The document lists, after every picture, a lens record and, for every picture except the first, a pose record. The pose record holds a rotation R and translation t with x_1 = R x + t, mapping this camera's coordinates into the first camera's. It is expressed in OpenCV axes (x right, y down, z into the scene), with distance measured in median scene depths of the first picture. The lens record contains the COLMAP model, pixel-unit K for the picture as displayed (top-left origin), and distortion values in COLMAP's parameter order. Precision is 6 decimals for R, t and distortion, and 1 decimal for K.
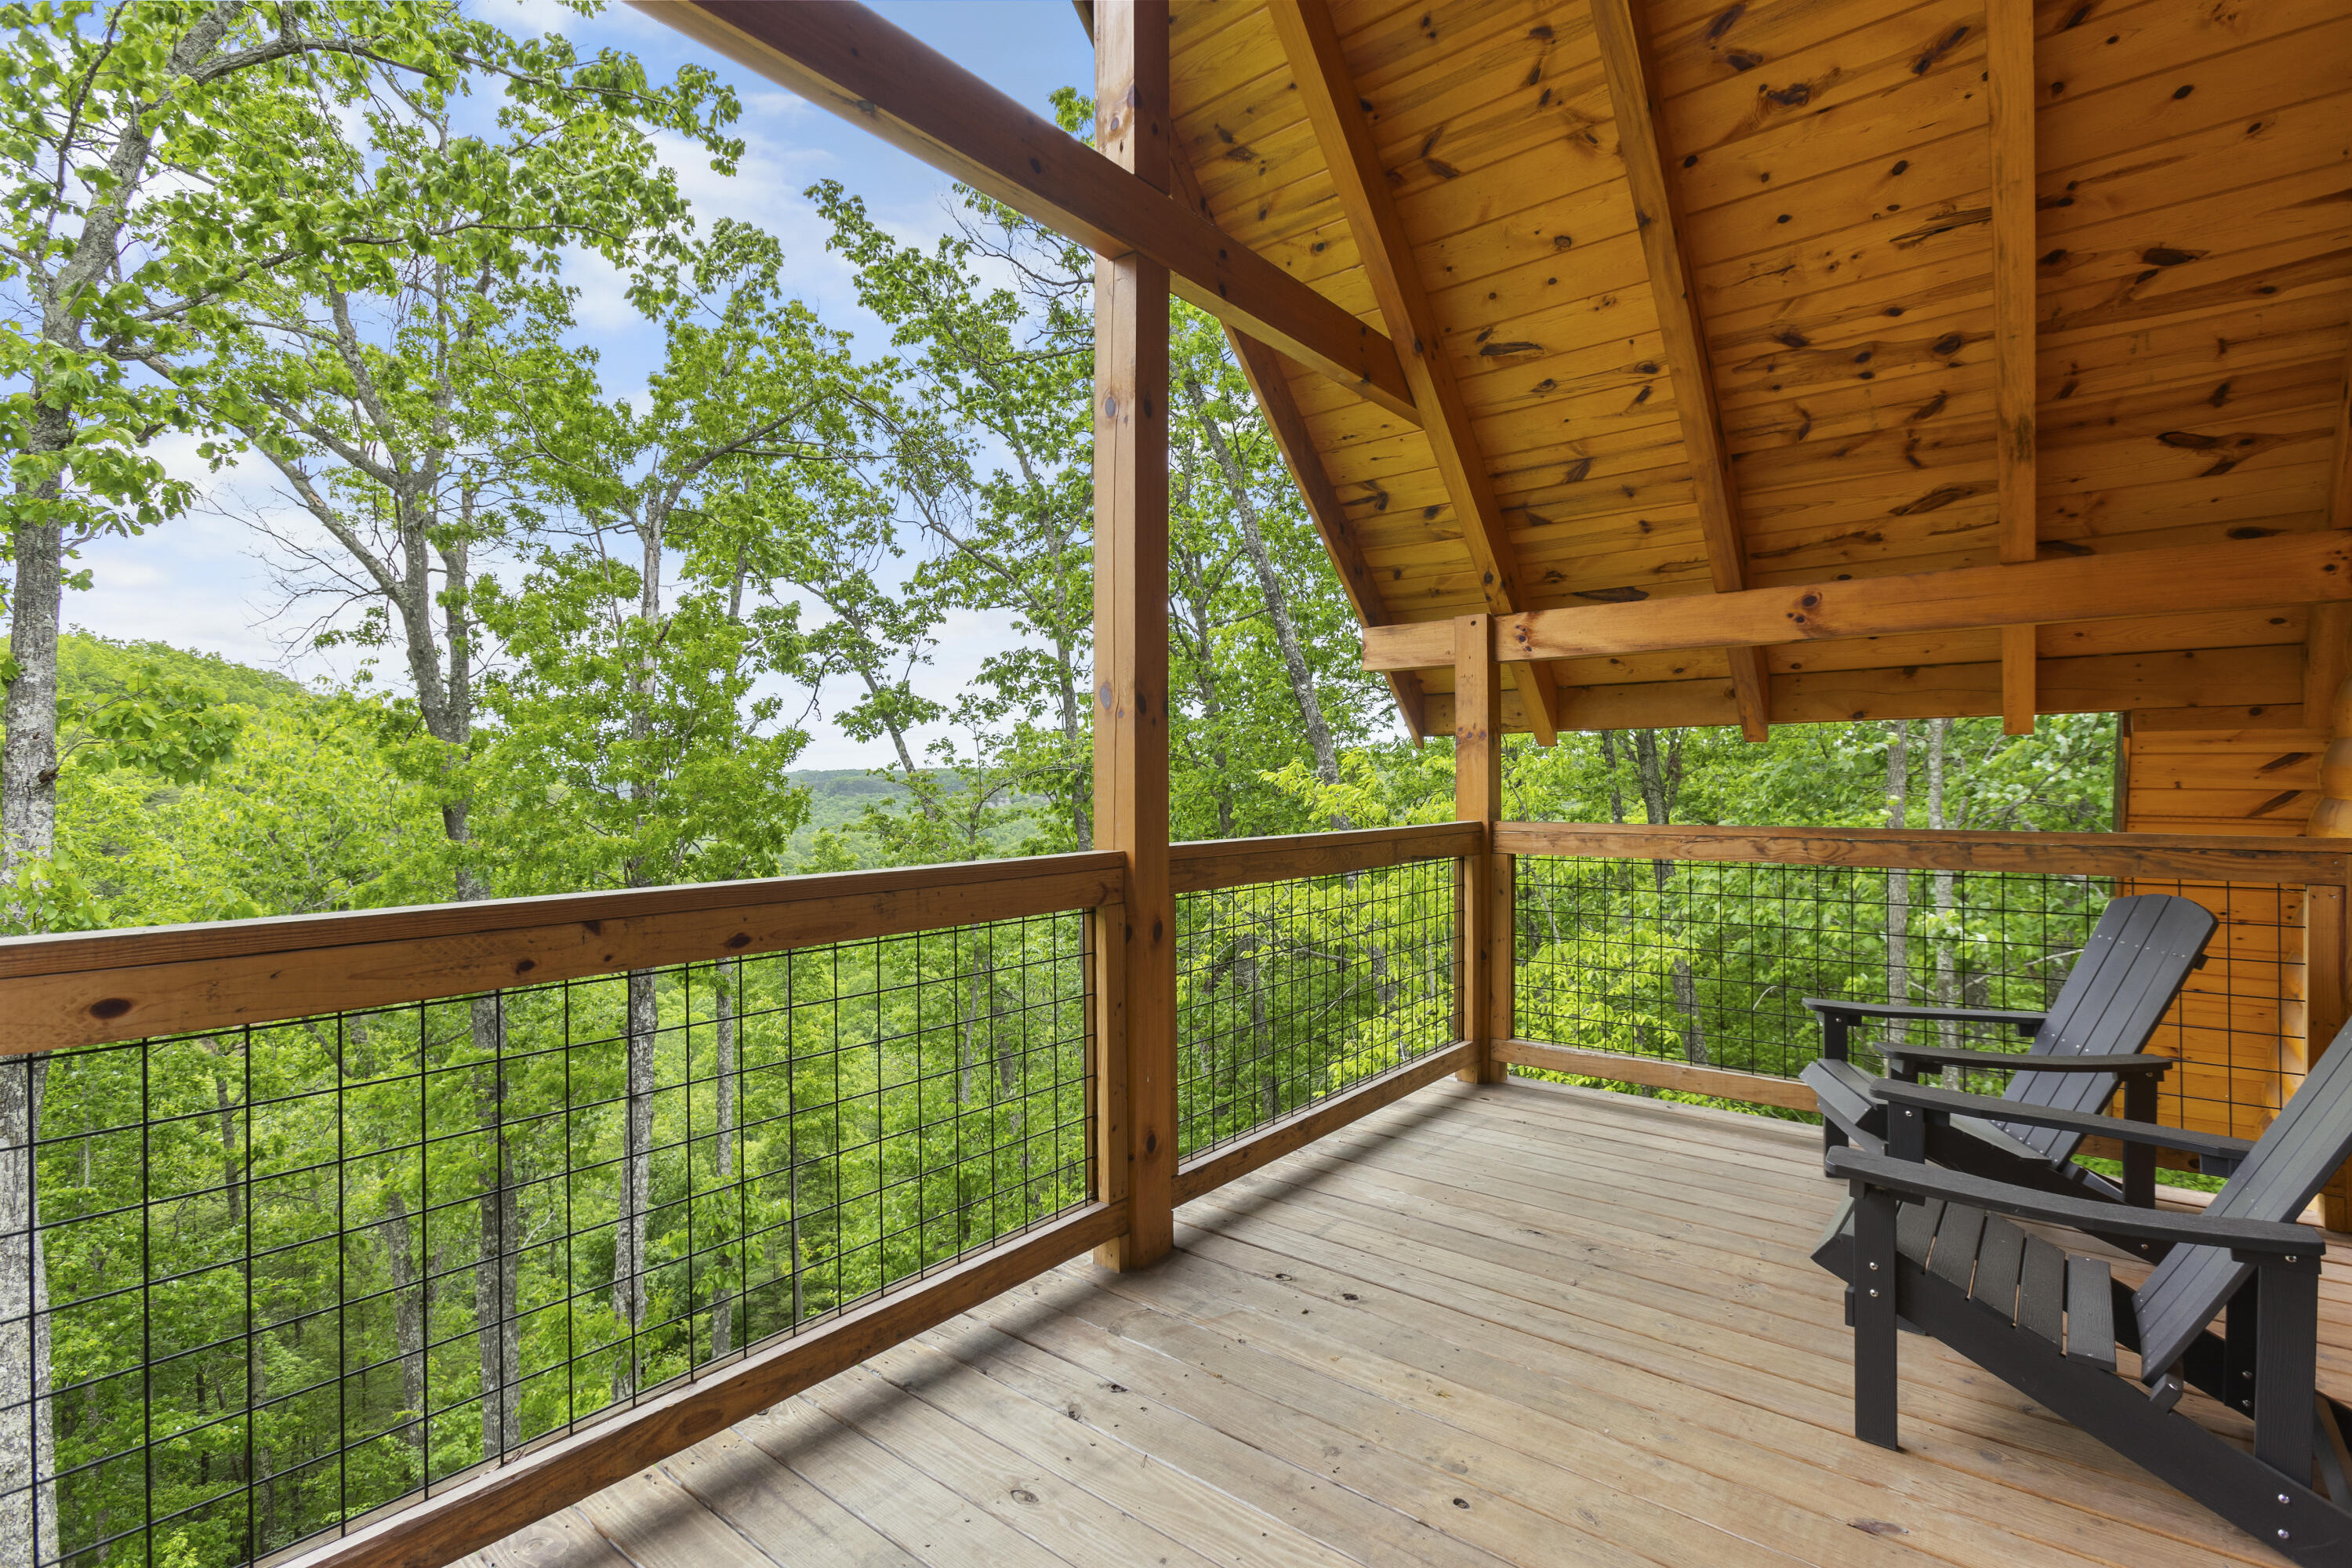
lens RADIAL K [[1137.5, 0, 1089.8], [0, 1137.5, 775.0], [0, 0, 1]] dist [-0.010174, 0.011668]
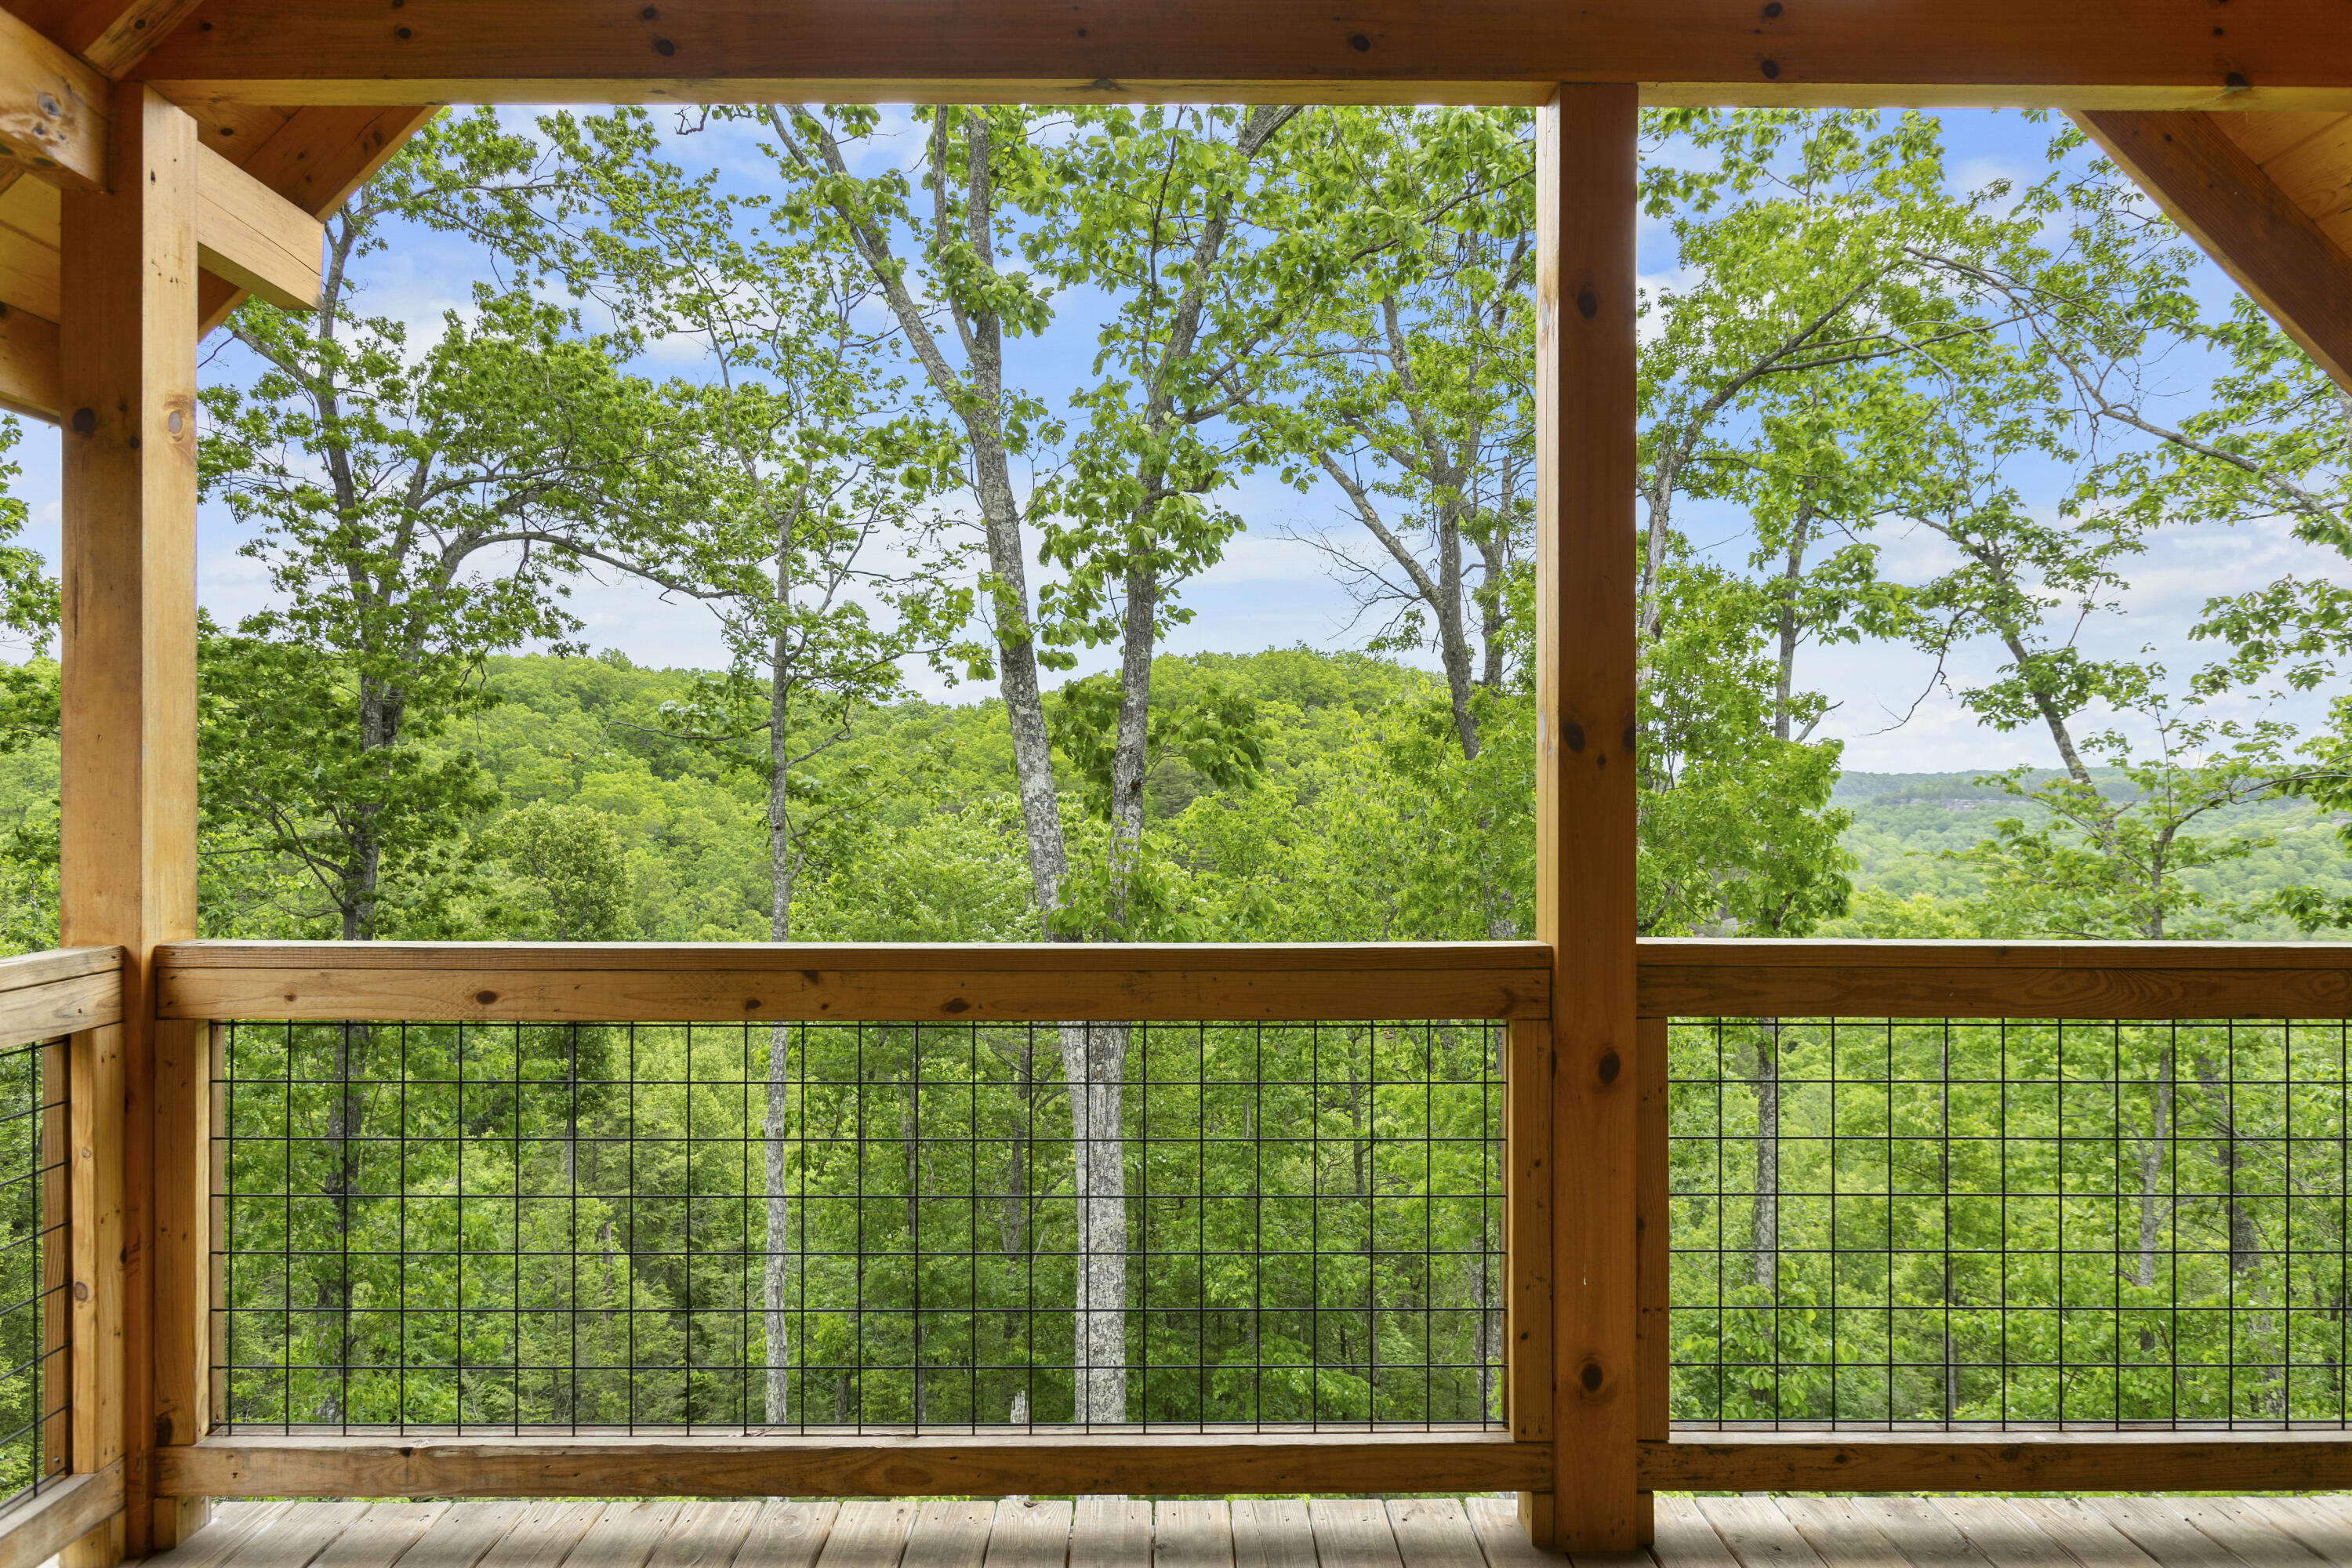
lens RADIAL K [[1359.6, 0, 1162.9], [0, 1359.6, 782.8], [0, 0, 1]] dist [-0.001348, -0.001776]
pose [[0.631359, 0.007080, -0.775458, 0.128798], [0.003339, 0.999924, 0.011848, -0.010983], [0.775483, -0.010070, 0.631288, 0.070063]]
